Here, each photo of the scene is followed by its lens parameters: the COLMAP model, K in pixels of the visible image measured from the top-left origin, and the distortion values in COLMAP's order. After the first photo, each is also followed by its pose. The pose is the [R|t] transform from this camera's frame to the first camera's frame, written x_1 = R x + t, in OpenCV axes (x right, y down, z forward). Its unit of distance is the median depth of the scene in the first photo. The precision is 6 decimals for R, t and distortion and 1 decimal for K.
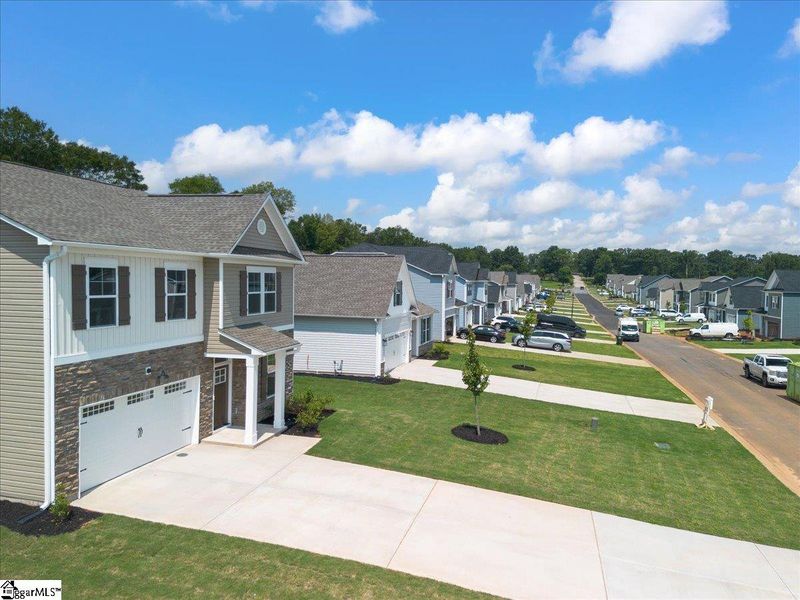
lens RADIAL K [[546.4, 0, 400.0], [0, 546.4, 300.0], [0, 0, 1]] dist [0.288042, -0.322605]
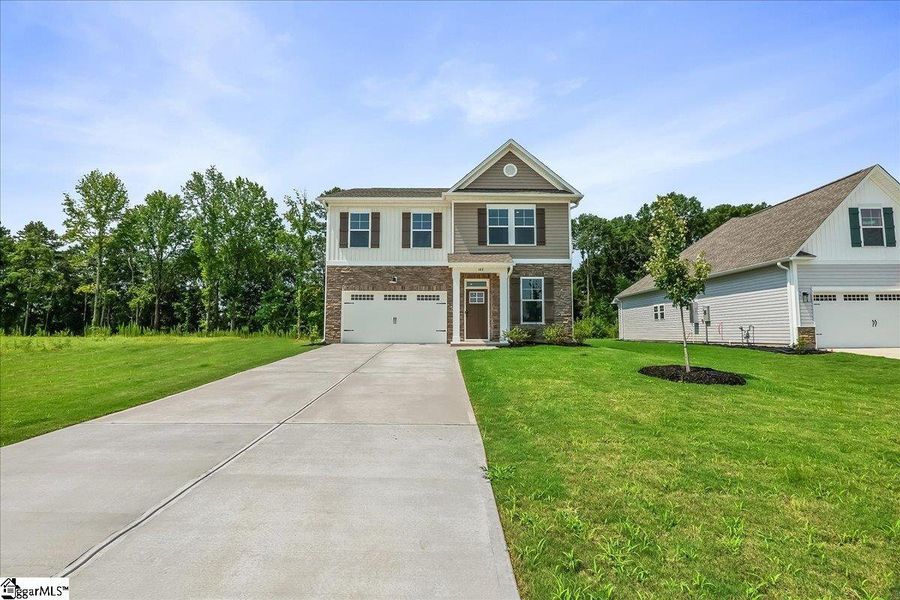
lens RADIAL K [[412.6, 0, 450.0], [0, 412.6, 300.0], [0, 0, 1]] dist [-0.011327, 0.001282]
pose [[0.280724, -0.088555, -0.955695, 0.573554], [-0.034392, 0.994167, -0.102222, 0.256064], [0.959172, 0.061565, 0.276041, 0.755571]]
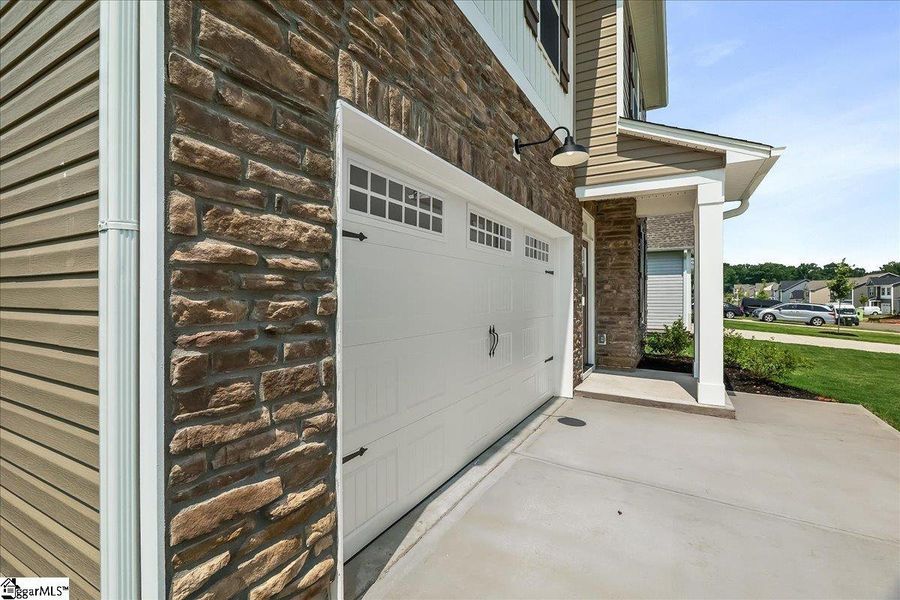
lens RADIAL K [[412.6, 0, 450.0], [0, 412.6, 300.0], [0, 0, 1]] dist [-0.011327, 0.001282]
pose [[0.976172, -0.012167, -0.216658, -0.384255], [0.004844, 0.999400, -0.034298, 0.194082], [0.216945, 0.032432, 0.975645, 0.691326]]
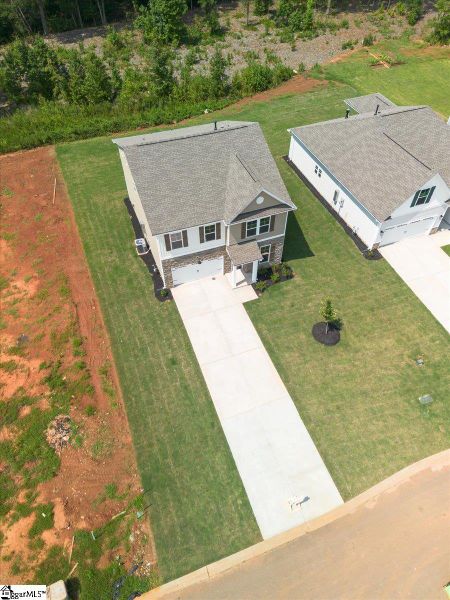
lens RADIAL K [[409.8, 0, 225.0], [0, 409.8, 300.0], [0, 0, 1]] dist [0.288042, -0.322605]
pose [[0.594775, 0.585695, -0.550640, 0.813413], [-0.017272, 0.694119, 0.719653, -1.093646], [0.803707, -0.418521, 0.422961, 0.130087]]
